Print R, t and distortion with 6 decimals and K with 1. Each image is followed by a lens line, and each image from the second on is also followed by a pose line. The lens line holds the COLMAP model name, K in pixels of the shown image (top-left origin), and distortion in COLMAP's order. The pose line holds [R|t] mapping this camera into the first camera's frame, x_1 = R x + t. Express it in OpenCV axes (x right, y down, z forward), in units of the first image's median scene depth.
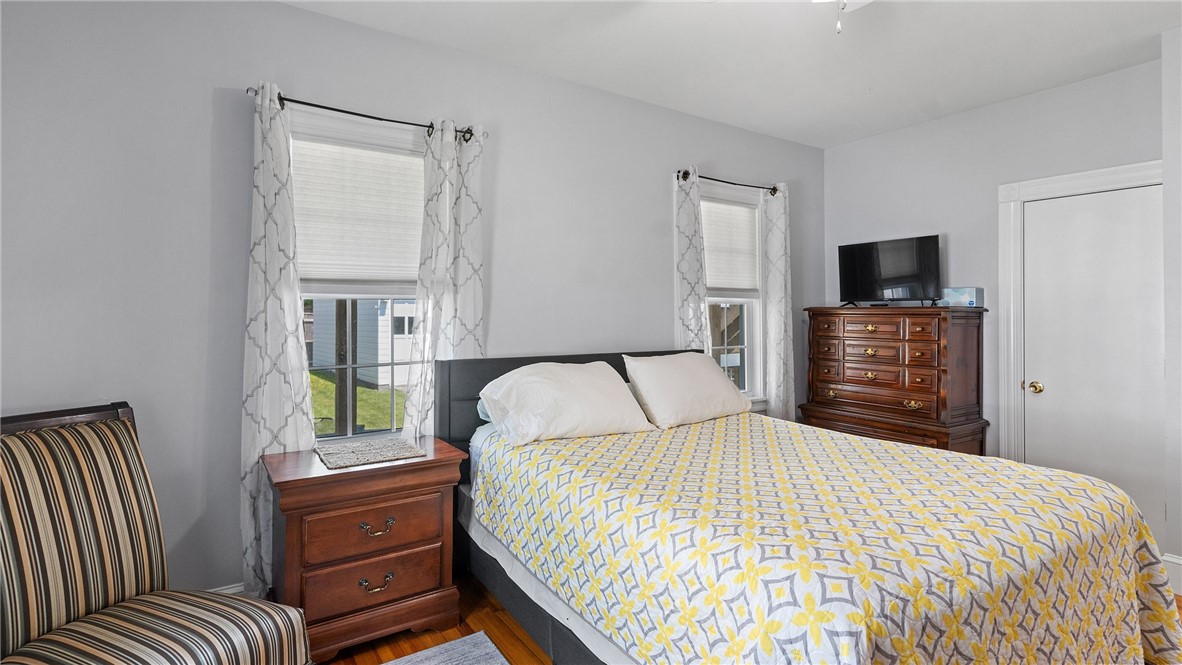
lens RADIAL K [[585.8, 0, 589.7], [0, 585.8, 315.8], [0, 0, 1]] dist [0.000359, 0.000445]
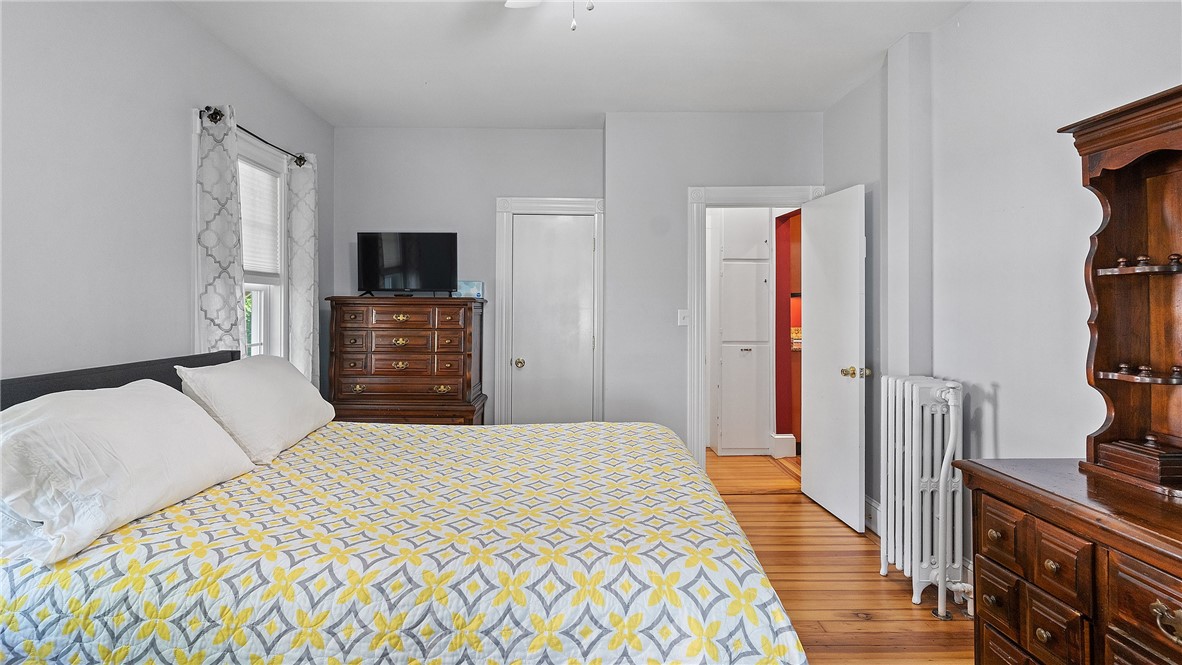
lens RADIAL K [[574.0, 0, 586.7], [0, 574.0, 301.2], [0, 0, 1]] dist [-0.002447, 0.000451]
pose [[0.530128, 0.007418, 0.847885, -0.194649], [-0.002304, 0.999971, -0.007308, -0.001649], [-0.847914, 0.001921, 0.530130, 0.216339]]
